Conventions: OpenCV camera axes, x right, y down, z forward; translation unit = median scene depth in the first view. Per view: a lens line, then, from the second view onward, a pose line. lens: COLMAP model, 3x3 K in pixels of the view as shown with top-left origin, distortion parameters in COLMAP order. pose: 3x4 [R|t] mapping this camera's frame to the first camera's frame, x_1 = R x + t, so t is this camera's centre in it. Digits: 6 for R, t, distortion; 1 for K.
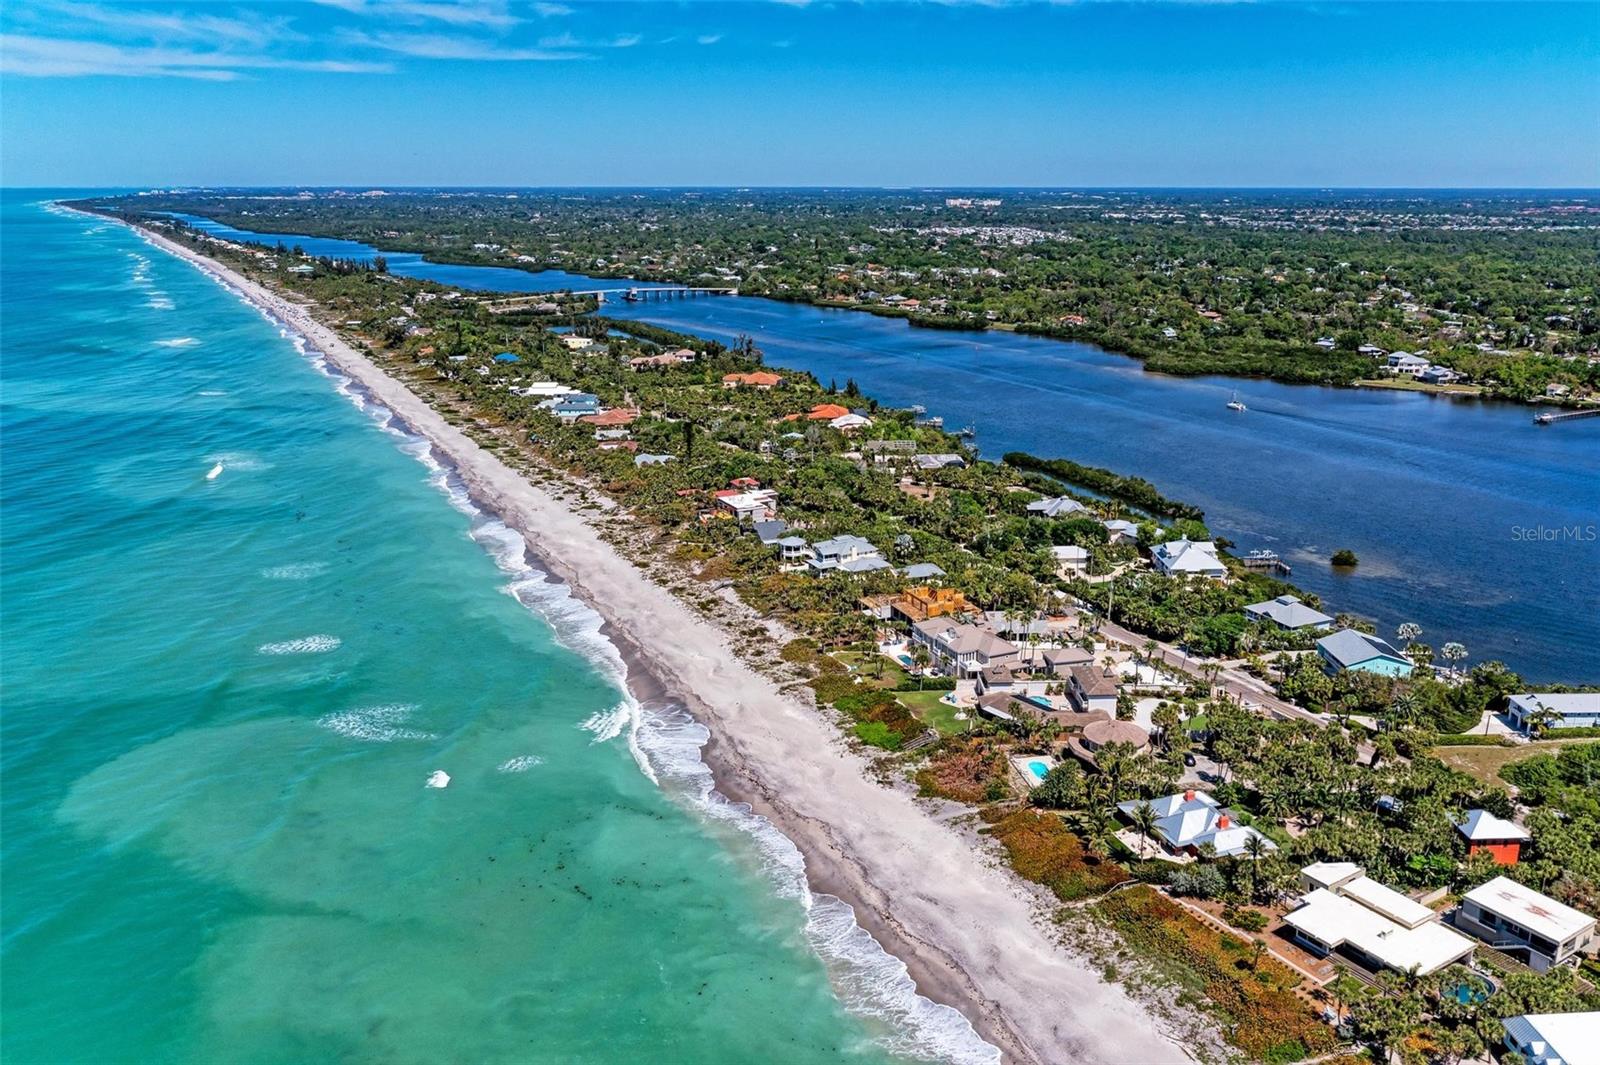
lens RADIAL K [[1234.4, 0, 790.7], [0, 1234.4, 563.9], [0, 0, 1]] dist [0.000097, -0.000703]
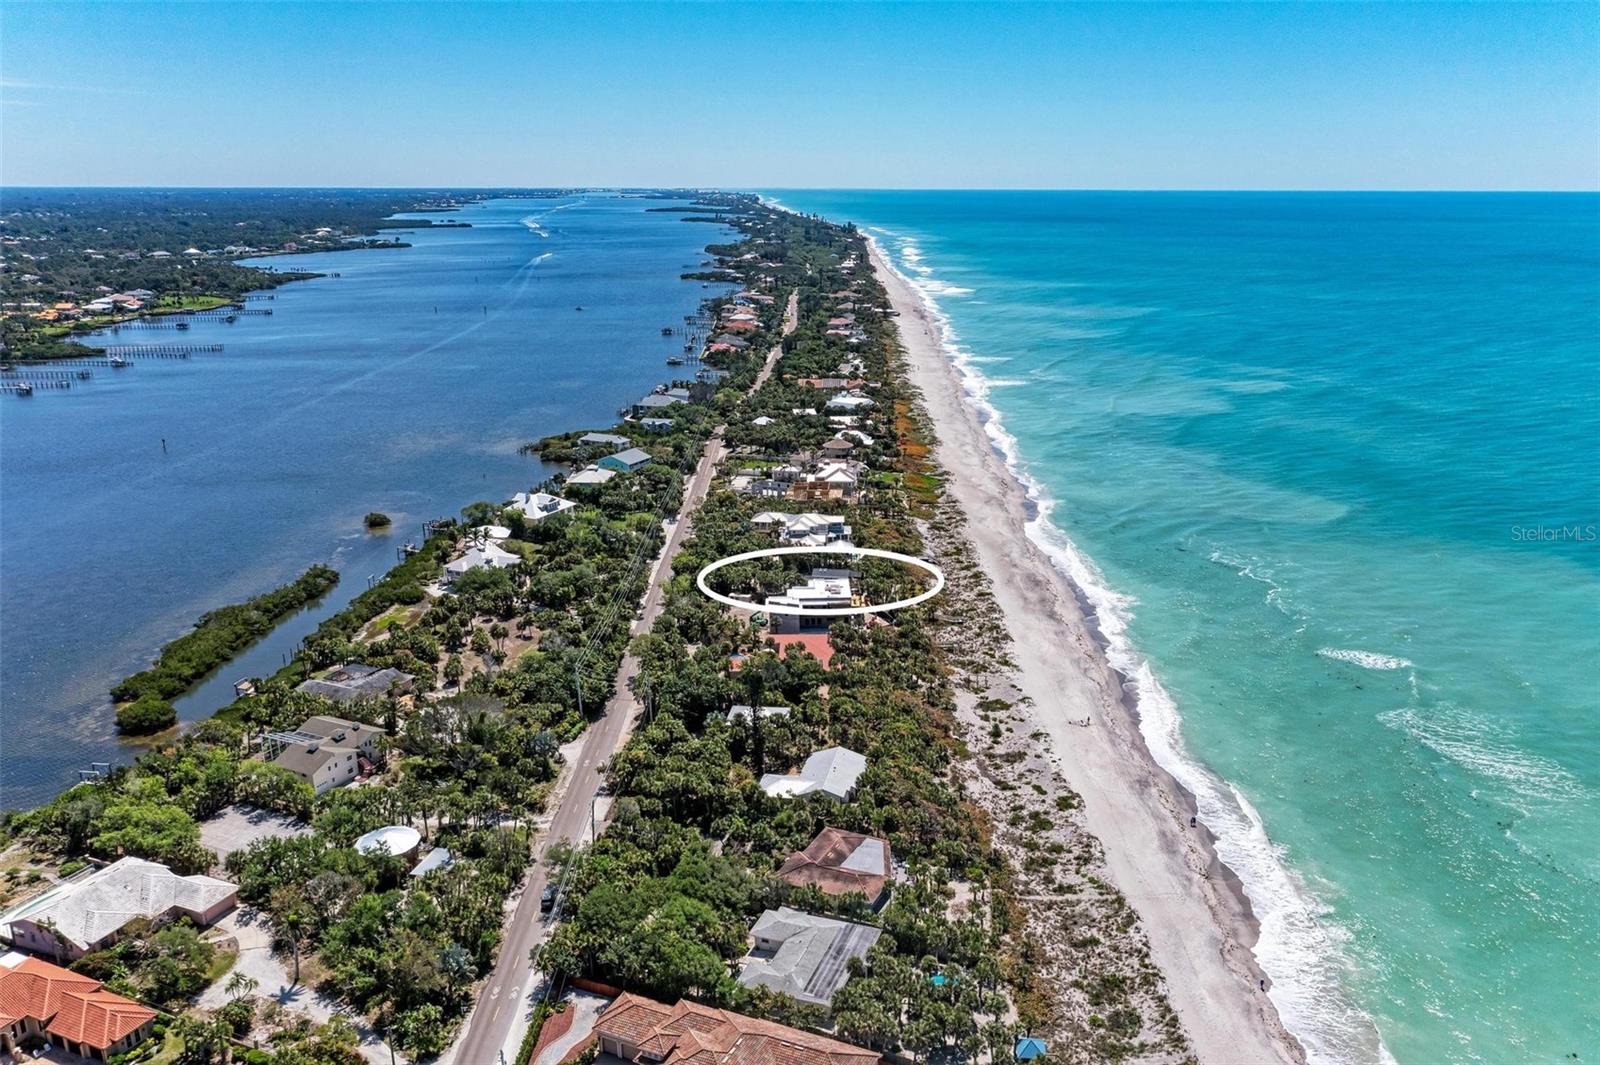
lens RADIAL K [[1284.4, 0, 836.5], [0, 1284.4, 533.0], [0, 0, 1]] dist [-0.002241, -0.005583]
pose [[-0.906583, -0.114617, 0.406165, -0.078840], [0.123812, 0.847832, 0.515608, -0.107205], [-0.403457, 0.517729, -0.754440, 0.338563]]
